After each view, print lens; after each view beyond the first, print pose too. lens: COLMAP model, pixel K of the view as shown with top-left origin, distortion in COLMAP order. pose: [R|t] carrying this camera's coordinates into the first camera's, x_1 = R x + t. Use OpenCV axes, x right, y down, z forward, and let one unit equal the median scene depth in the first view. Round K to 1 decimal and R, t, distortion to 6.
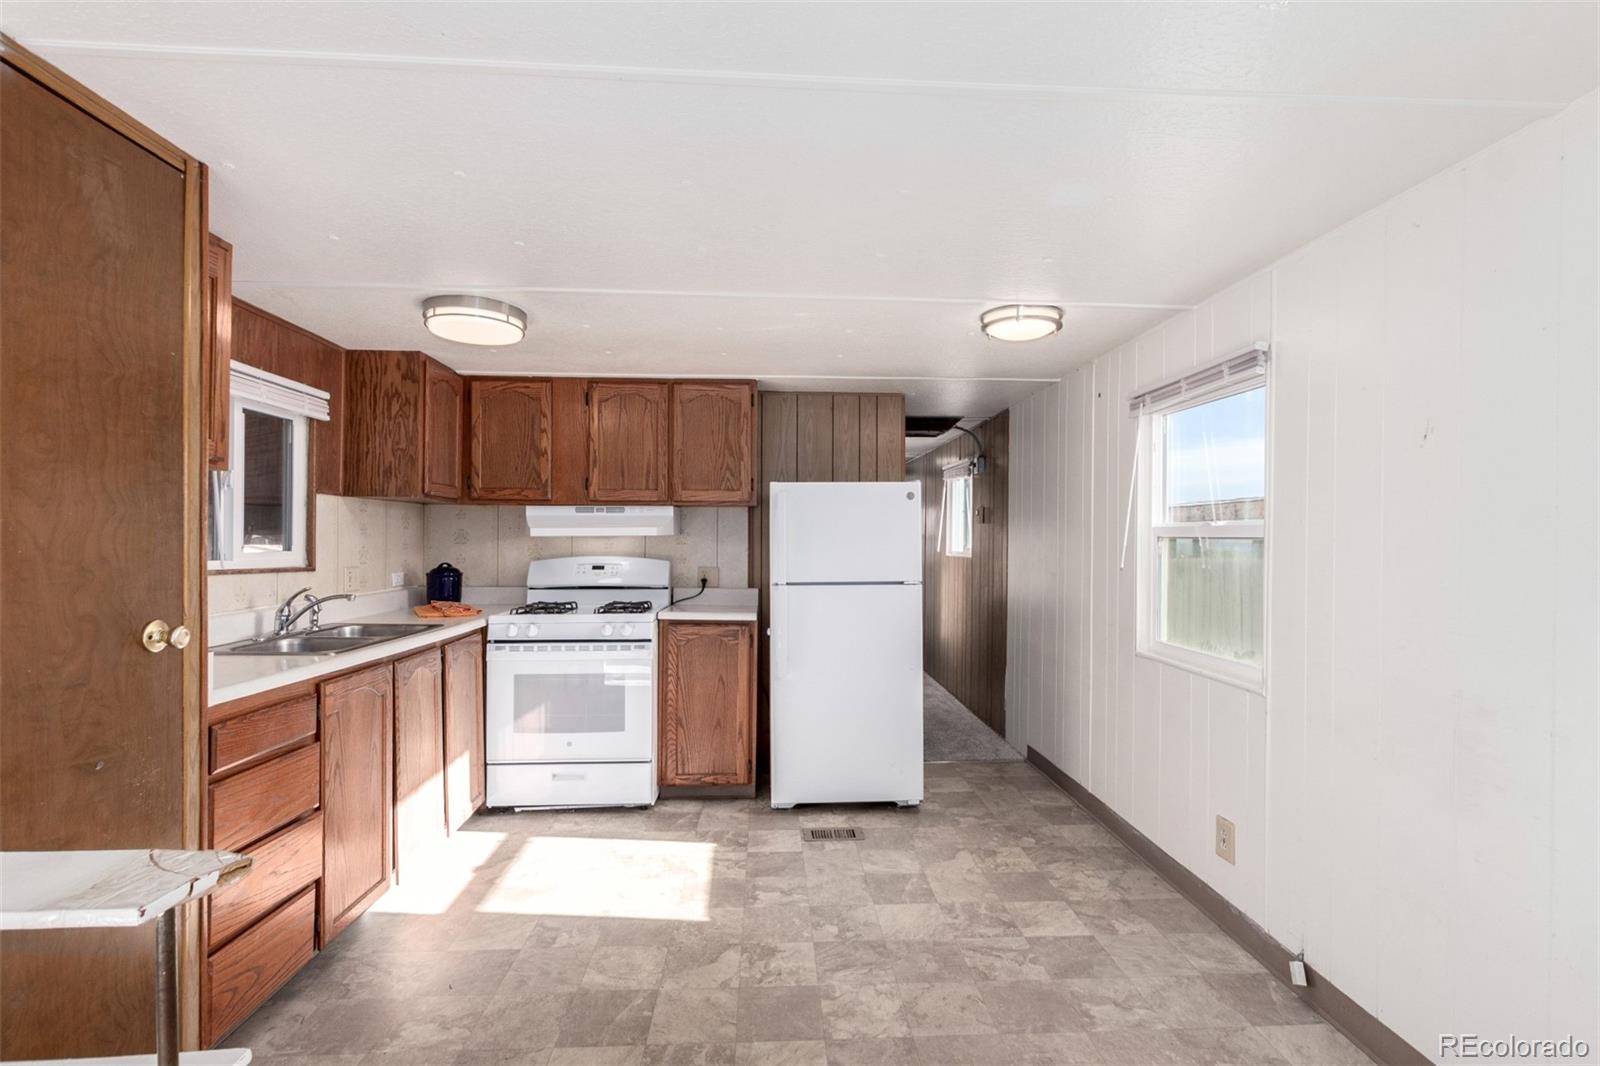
lens RADIAL K [[730.6, 0, 800.0], [0, 730.6, 533.0], [0, 0, 1]] dist [0.002824, 0.000160]
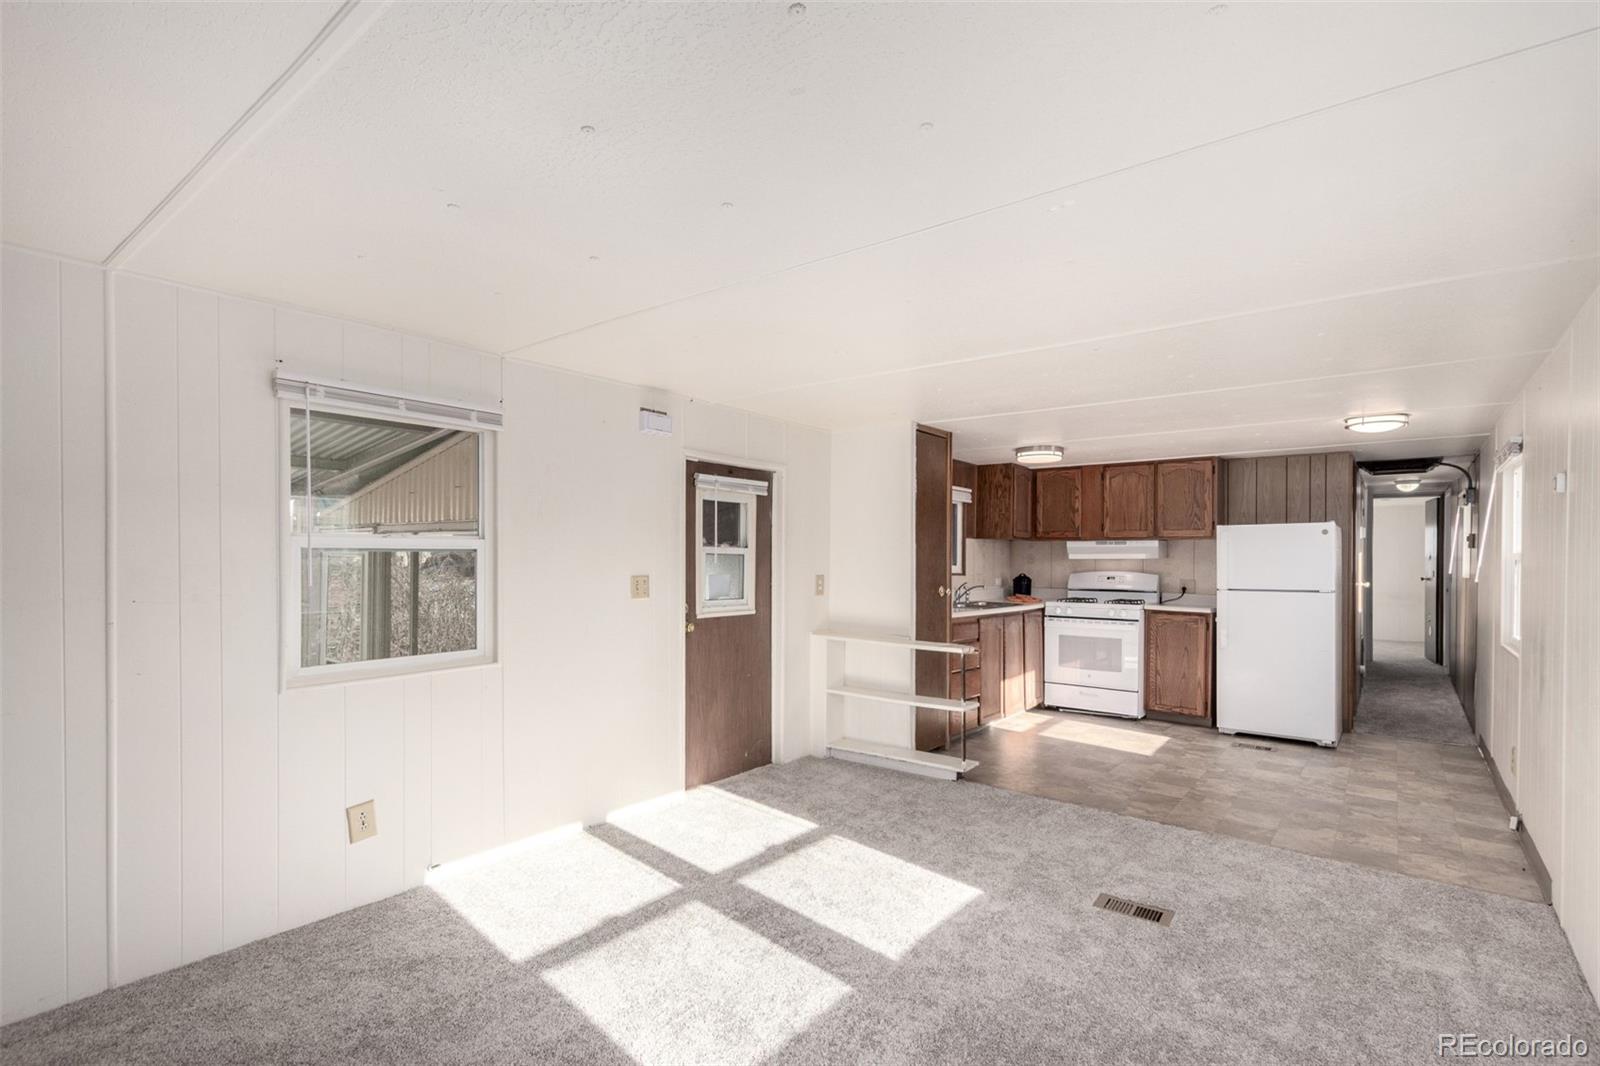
lens RADIAL K [[760.5, 0, 803.1], [0, 760.5, 562.6], [0, 0, 1]] dist [0.002175, 0.000070]
pose [[0.753990, 0.005544, -0.656863, 0.359946], [0.000987, 0.999954, 0.009573, -0.004909], [0.656886, -0.007866, 0.753949, -0.818821]]
